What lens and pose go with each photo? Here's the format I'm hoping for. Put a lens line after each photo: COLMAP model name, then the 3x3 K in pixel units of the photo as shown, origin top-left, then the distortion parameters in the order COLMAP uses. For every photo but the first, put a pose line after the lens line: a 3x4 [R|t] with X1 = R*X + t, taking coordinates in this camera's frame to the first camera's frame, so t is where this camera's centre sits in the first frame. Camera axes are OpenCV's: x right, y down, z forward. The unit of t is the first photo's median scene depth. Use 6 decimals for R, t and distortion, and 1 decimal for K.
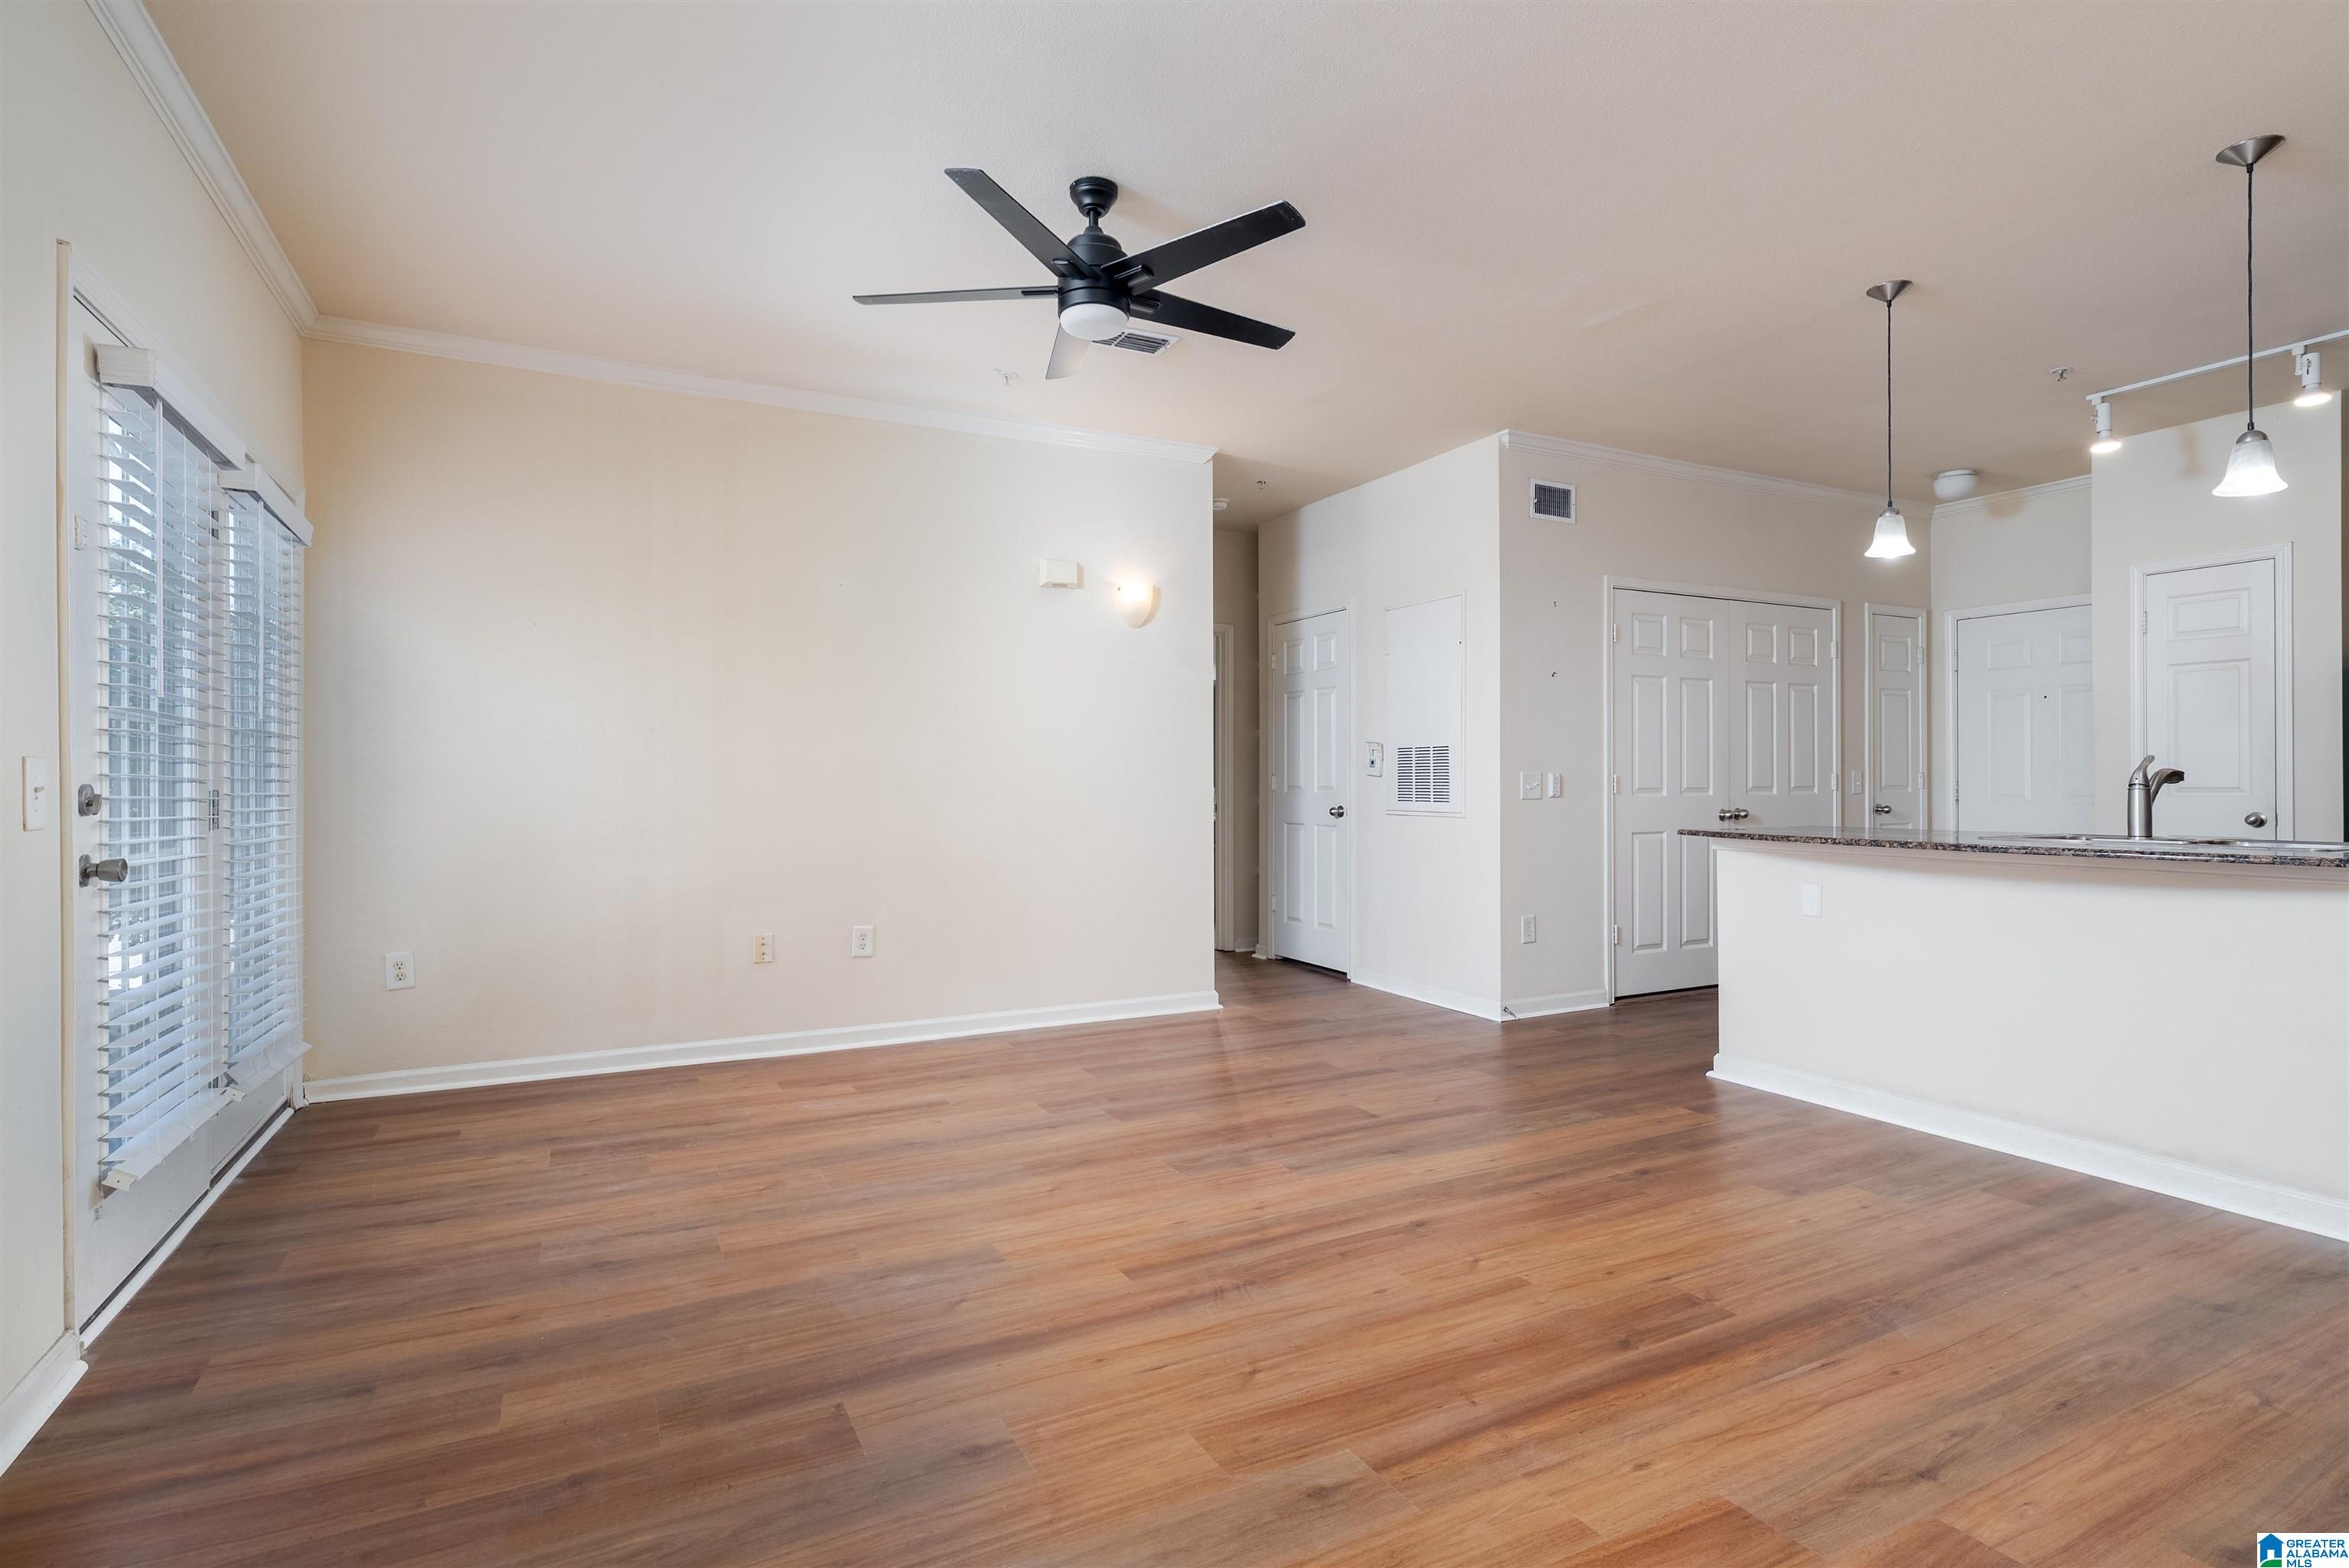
lens RADIAL K [[1152.3, 0, 1166.5], [0, 1152.3, 778.4], [0, 0, 1]] dist [0.002505, -0.000163]
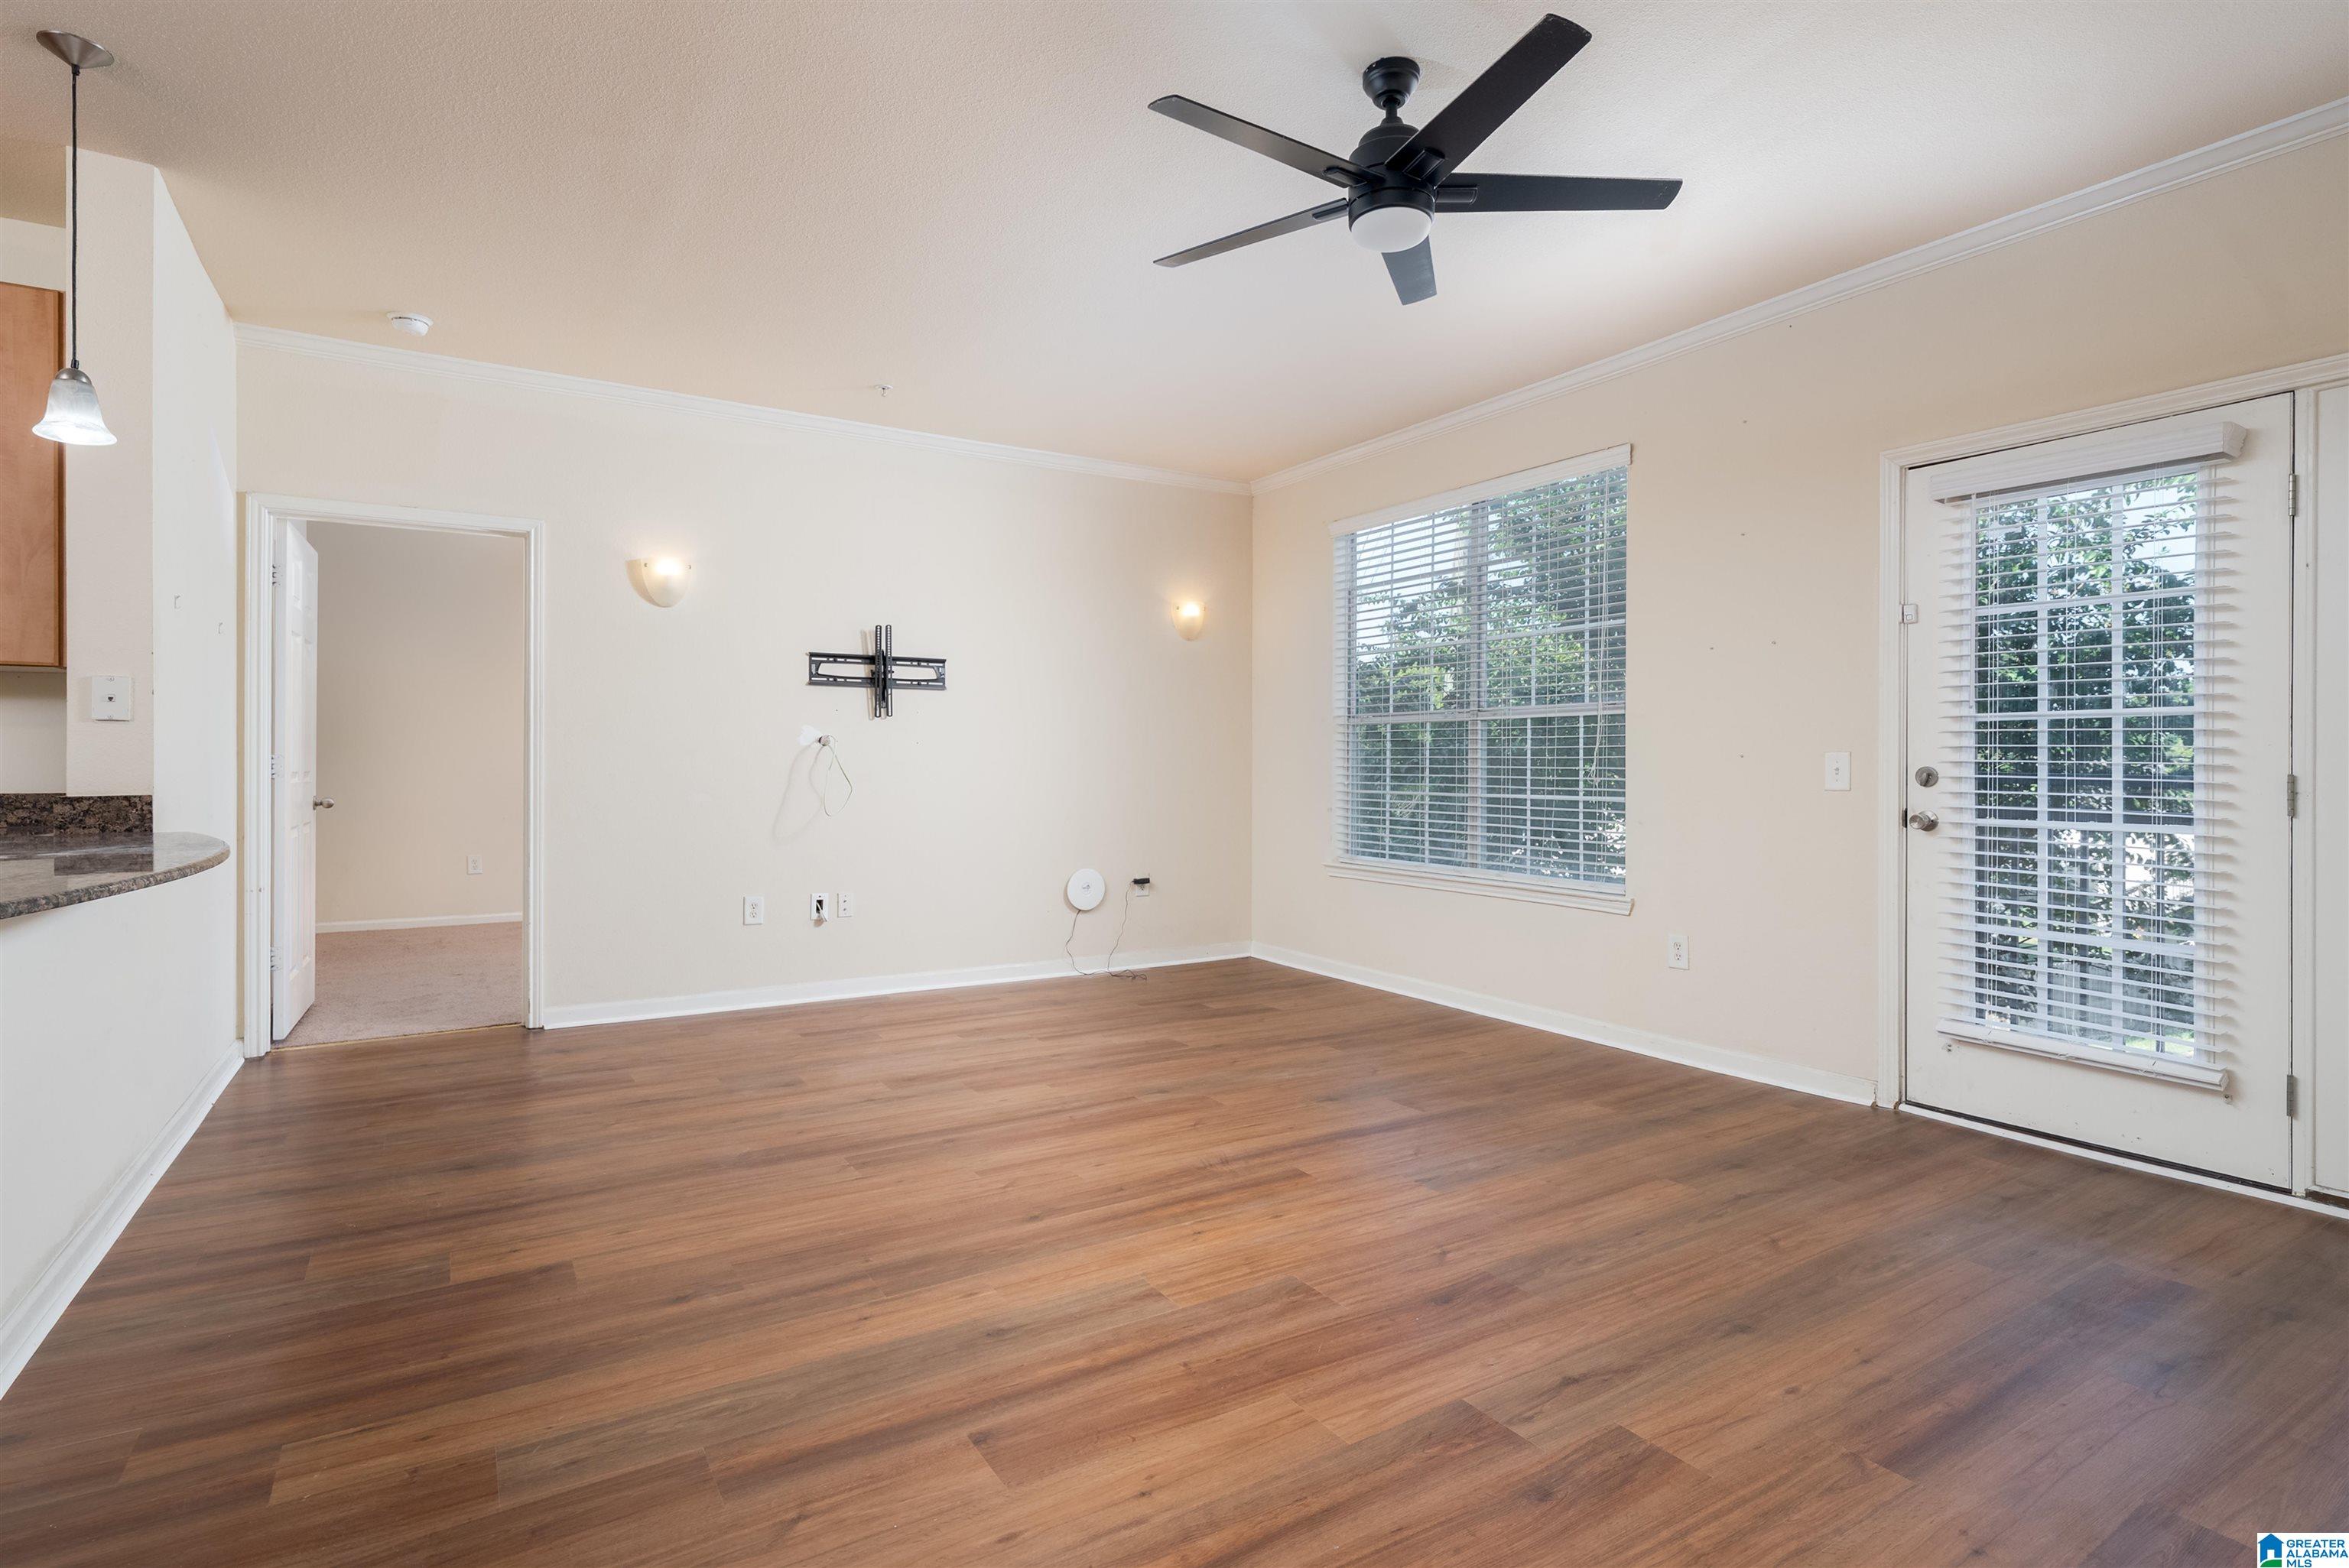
lens RADIAL K [[1152.2, 0, 1169.0], [0, 1152.2, 767.7], [0, 0, 1]] dist [-0.000851, 0.000045]
pose [[-0.996931, 0.001424, -0.078274, 0.173698], [0.001154, 0.999993, 0.003495, 0.000219], [0.078278, 0.003394, -0.996926, 1.904115]]
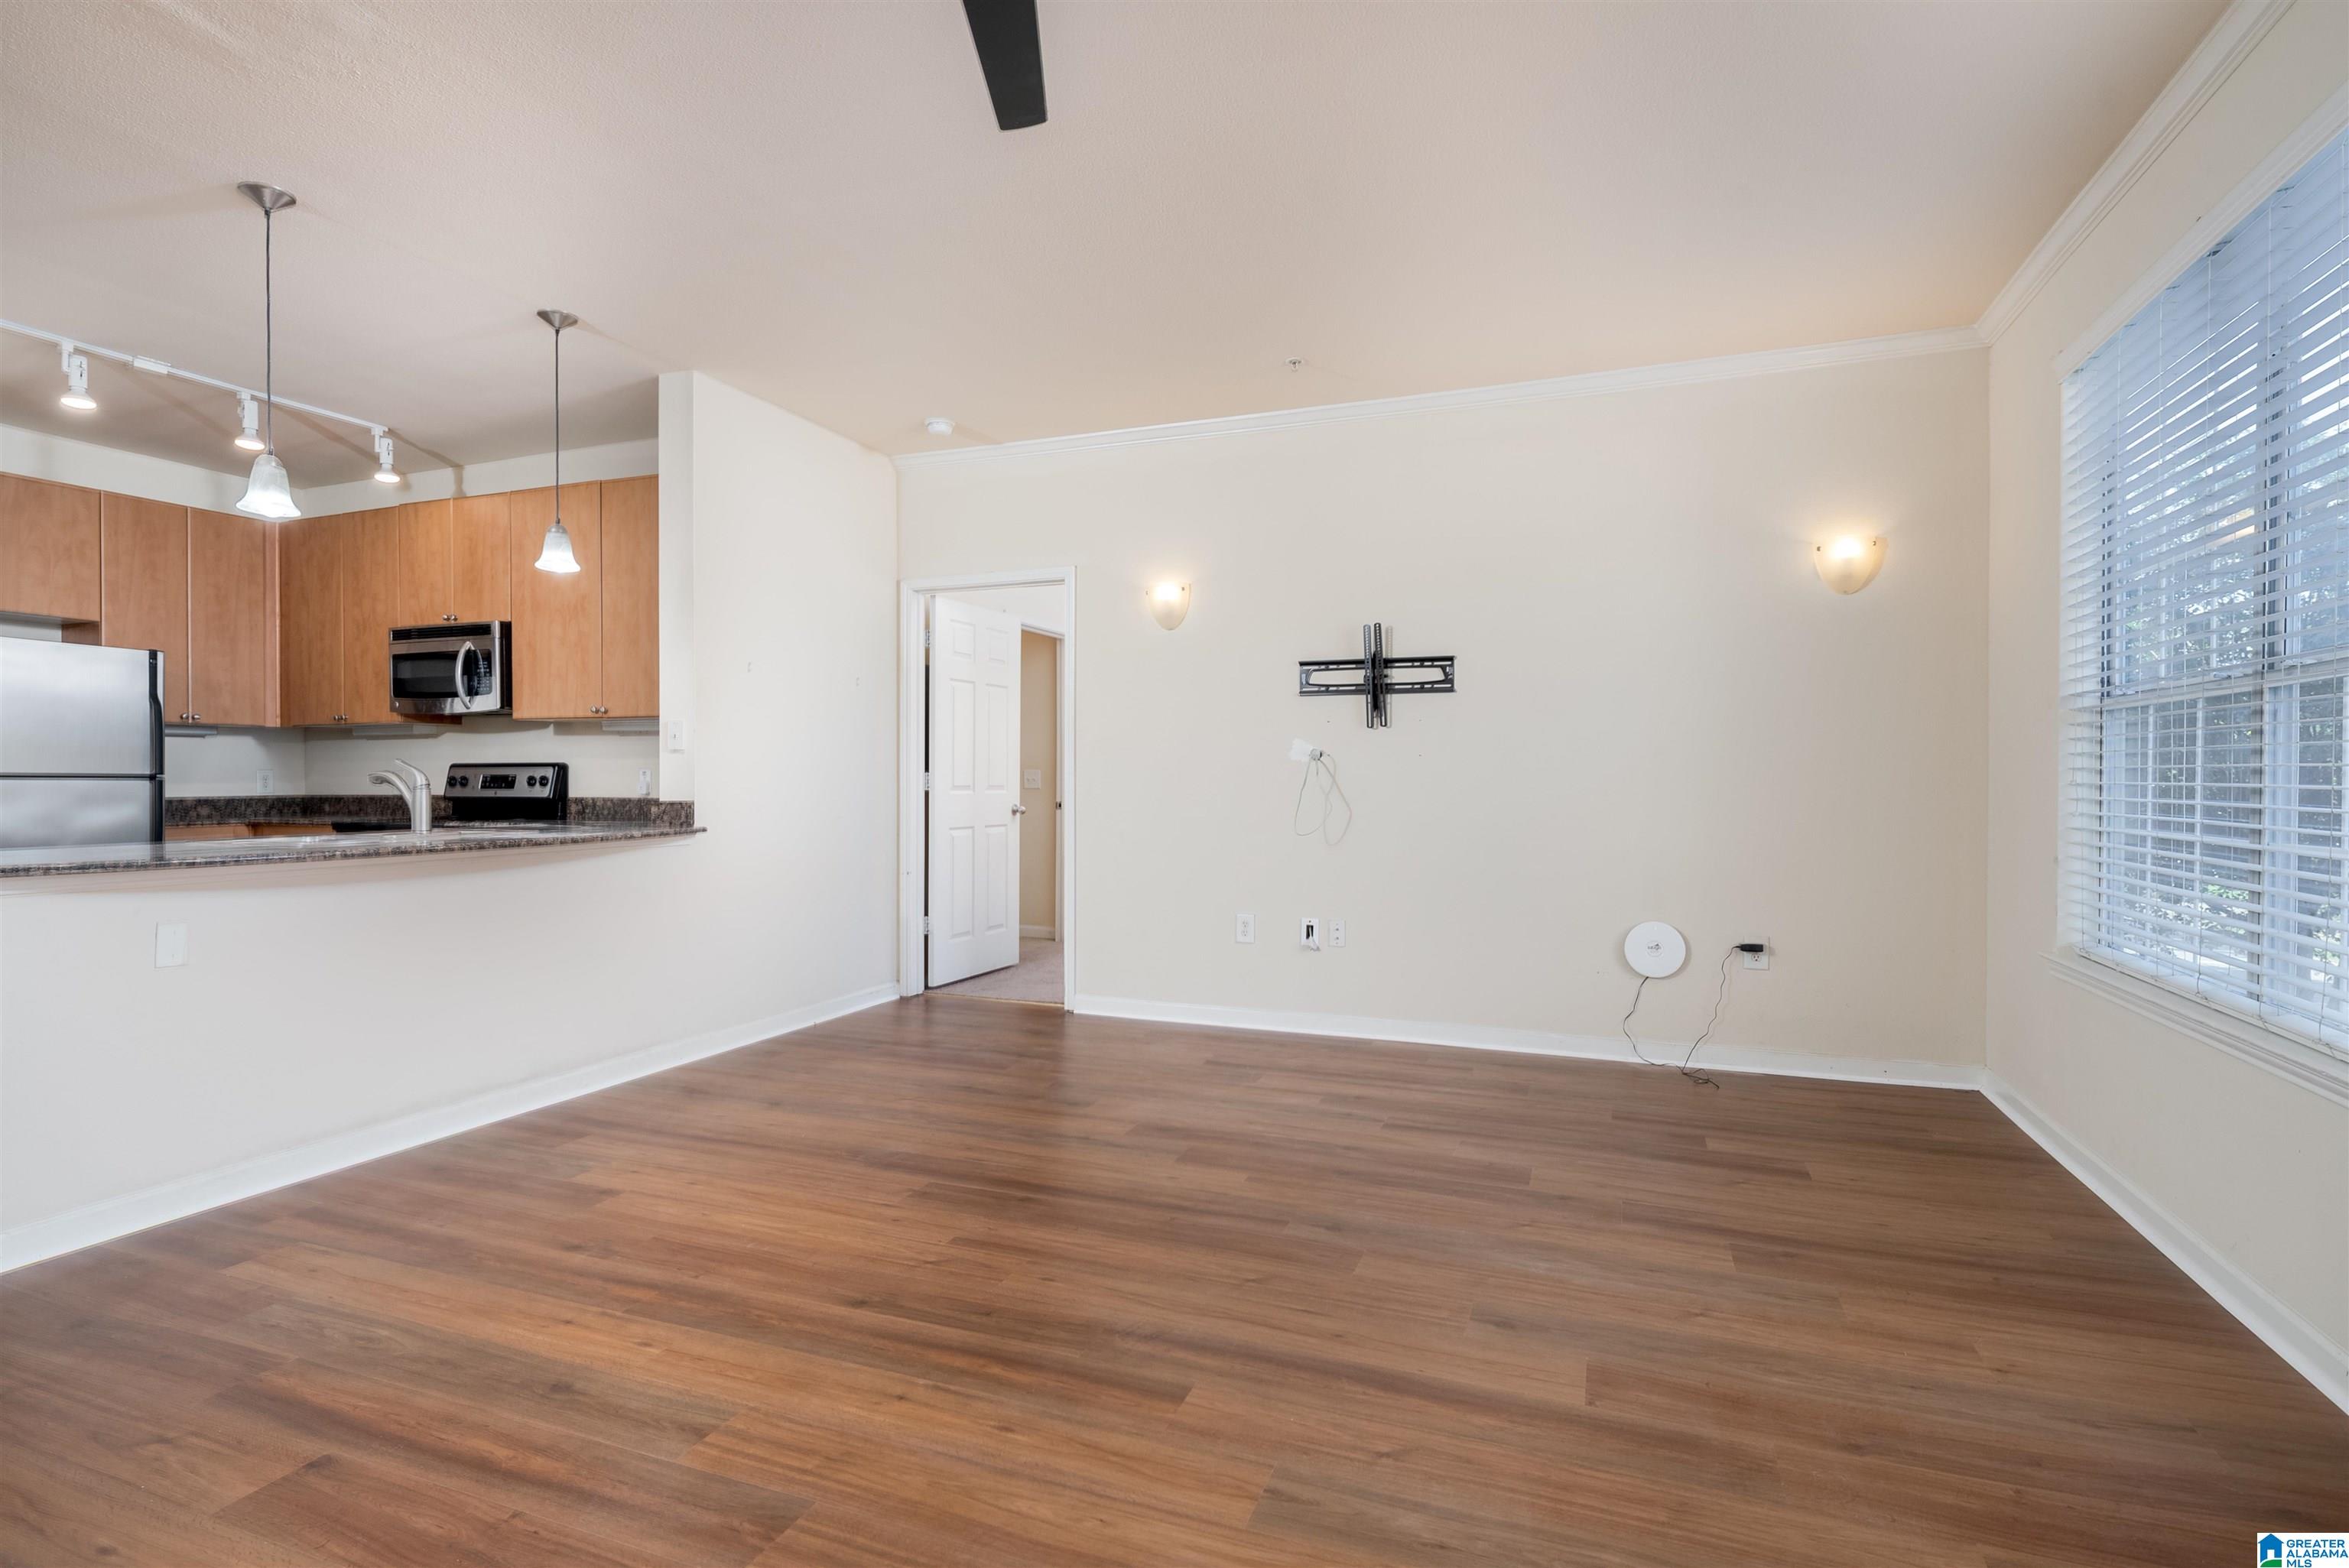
lens RADIAL K [[1146.2, 0, 1174.5], [0, 1146.2, 784.0], [0, 0, 1]] dist [-0.001720, -0.000380]
pose [[-0.665112, -0.001556, 0.746742, -0.541960], [0.000224, 0.999997, 0.002282, 0.002094], [-0.746743, 0.001685, -0.665110, 1.331198]]
